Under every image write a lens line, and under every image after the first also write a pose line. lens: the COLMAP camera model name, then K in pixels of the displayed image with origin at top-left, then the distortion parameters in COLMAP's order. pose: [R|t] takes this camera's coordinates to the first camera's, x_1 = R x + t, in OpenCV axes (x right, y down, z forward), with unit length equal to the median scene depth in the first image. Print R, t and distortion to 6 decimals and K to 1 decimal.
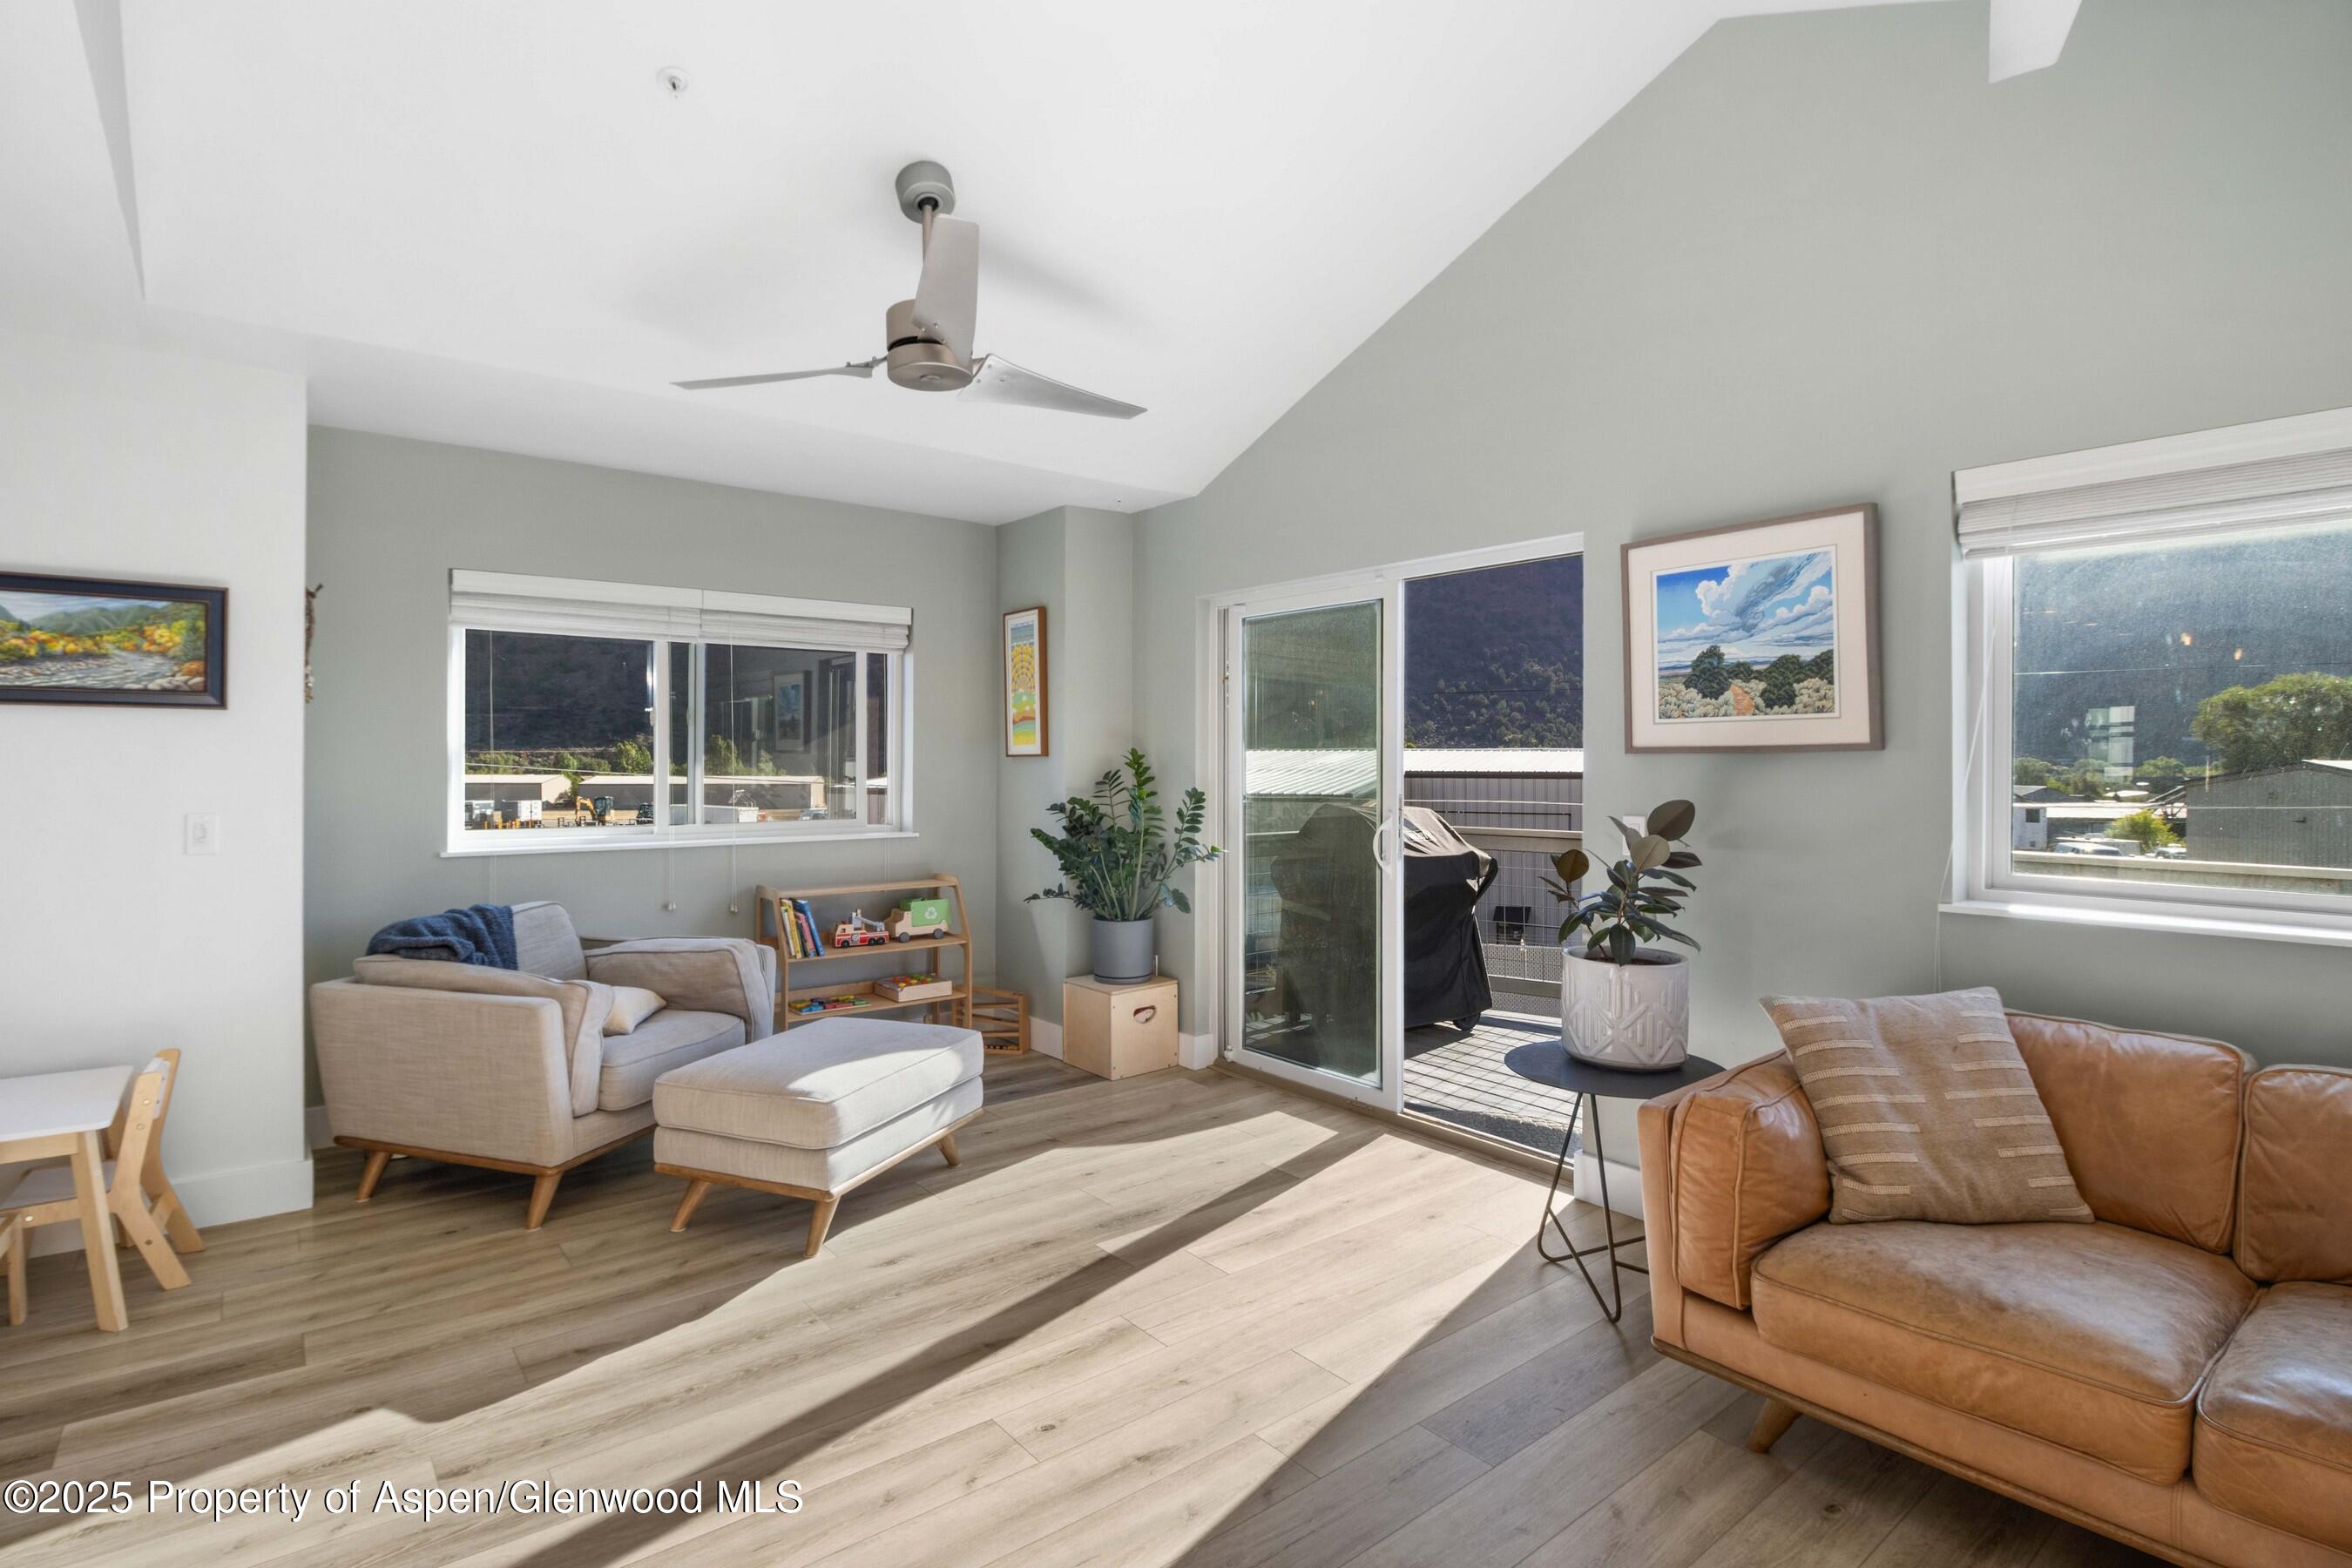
lens RADIAL K [[1124.7, 0, 1148.9], [0, 1124.7, 754.7], [0, 0, 1]] dist [0.004486, -0.016116]
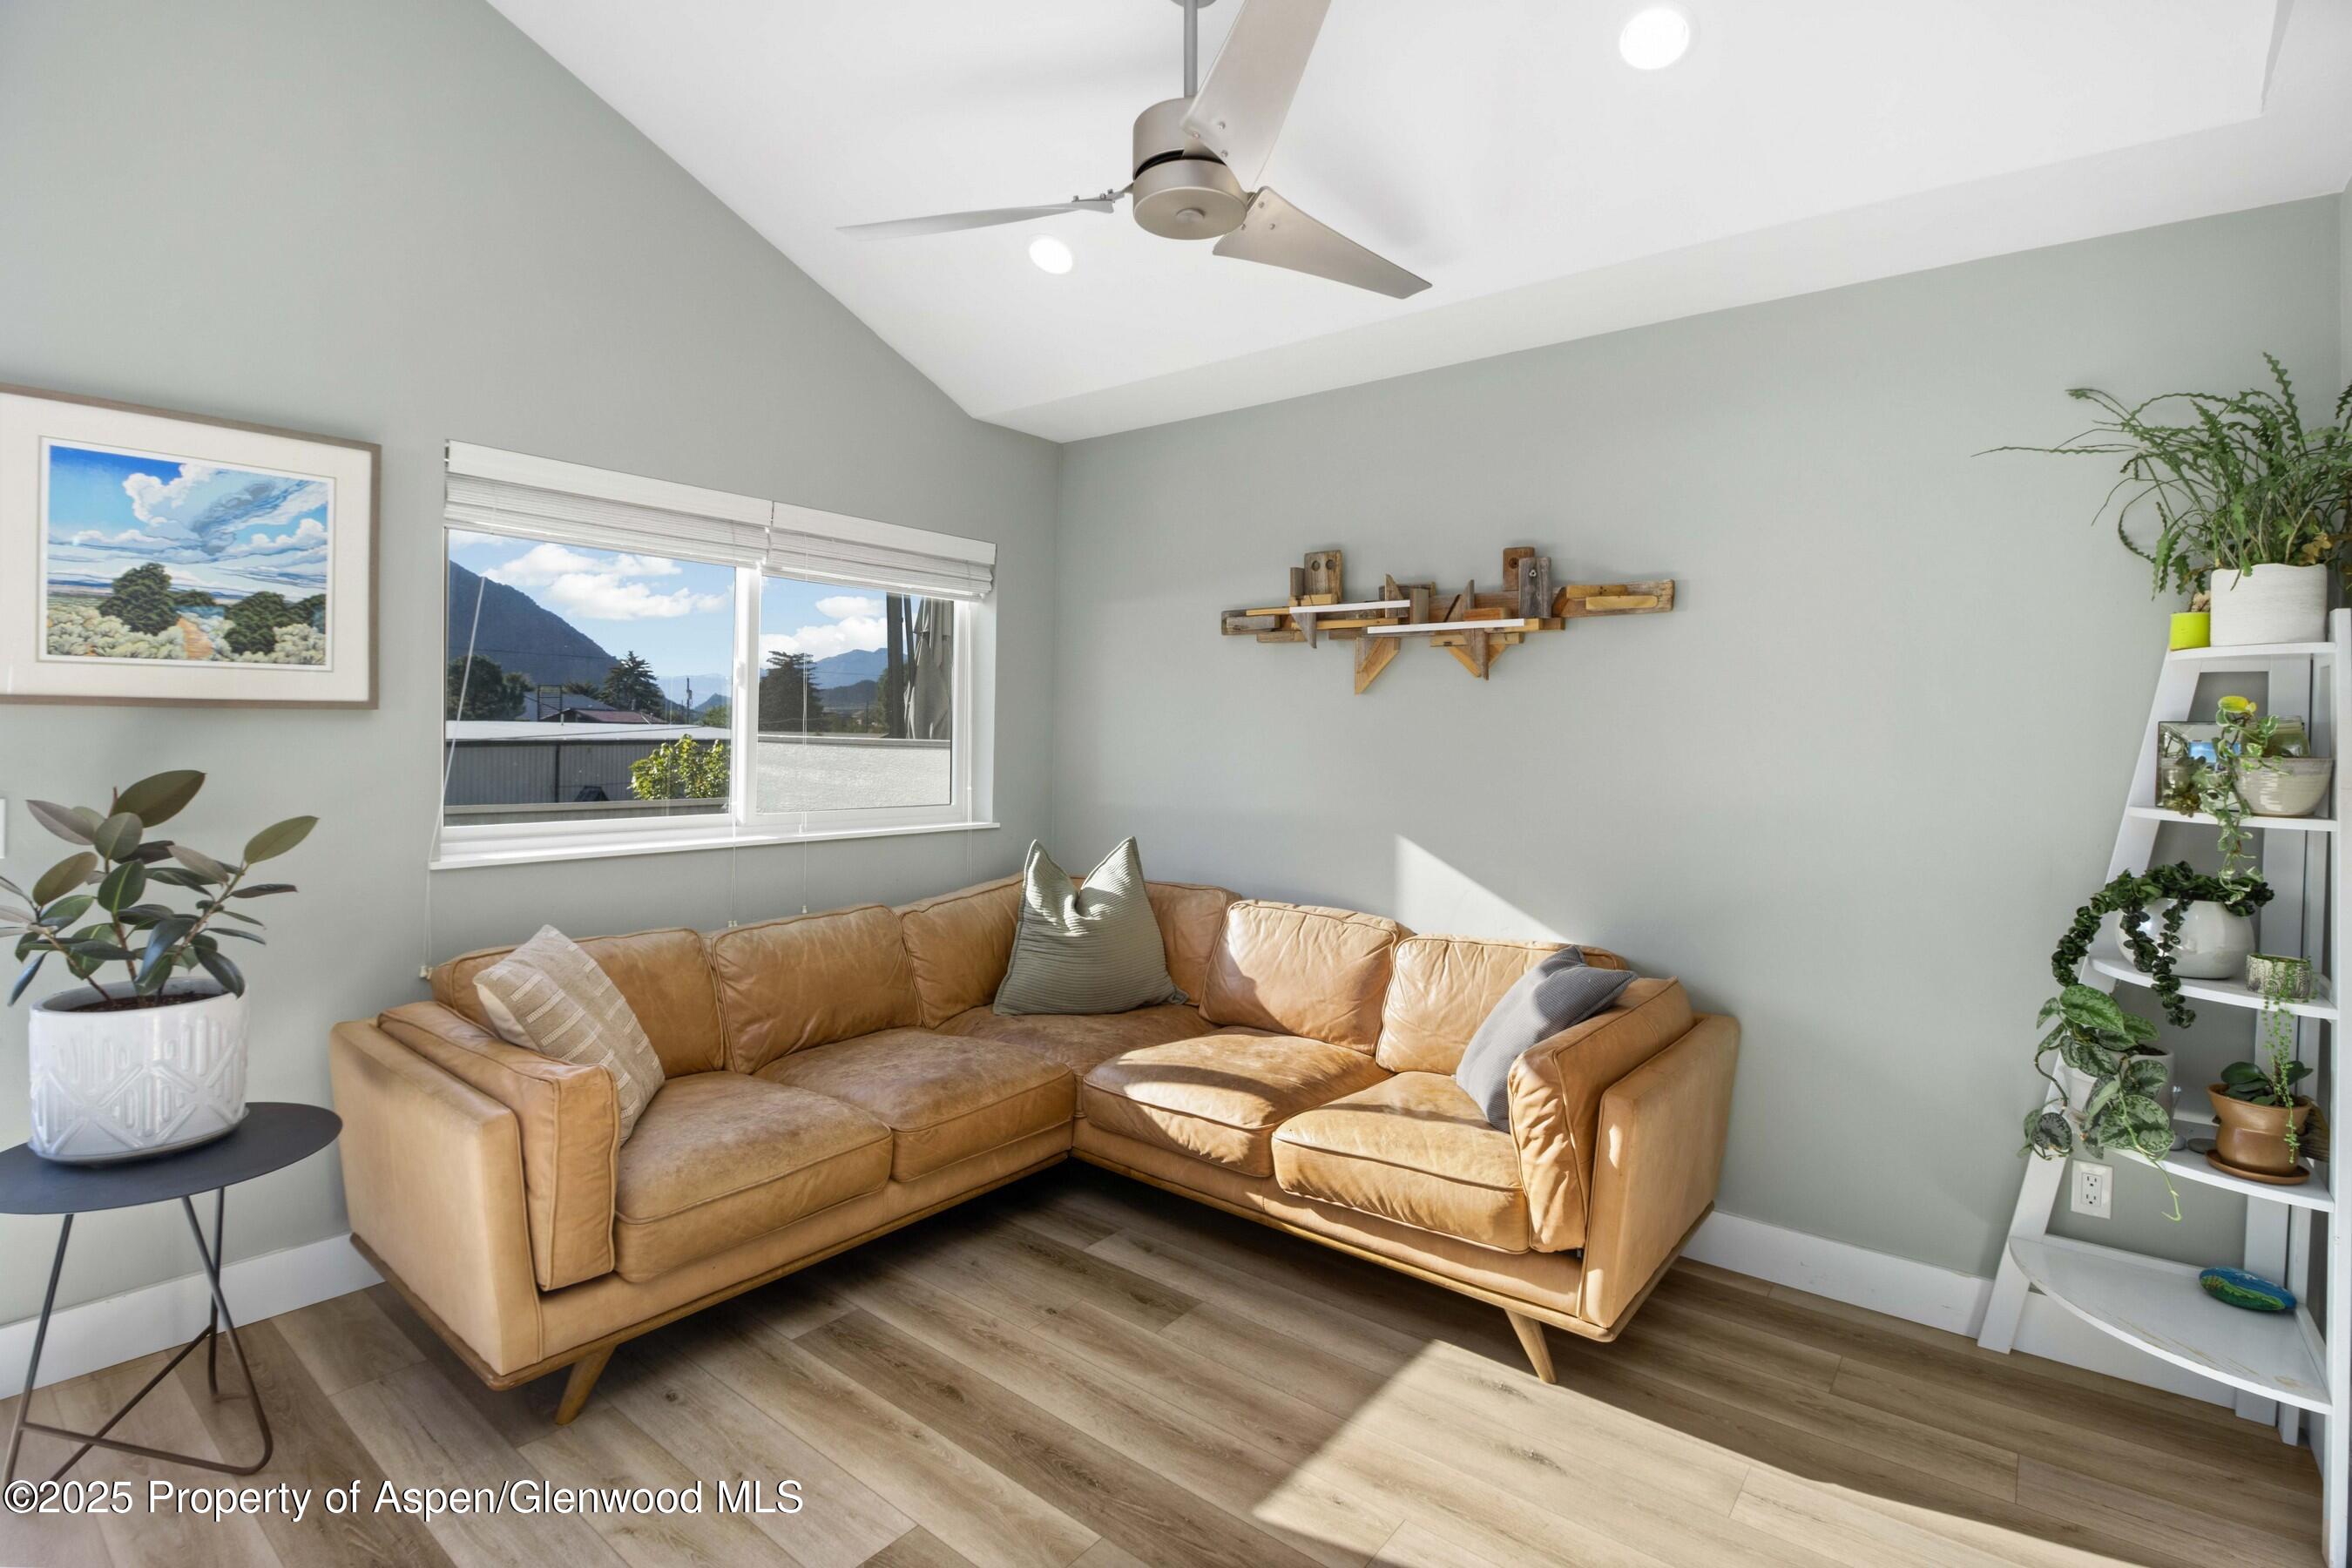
lens RADIAL K [[1121.3, 0, 1177.1], [0, 1121.3, 742.9], [0, 0, 1]] dist [0.001641, -0.016721]
pose [[-0.236254, -0.010822, 0.971631, -0.390216], [-0.017226, 0.999827, 0.006948, 0.005950], [-0.971539, -0.015096, -0.236400, 0.525607]]
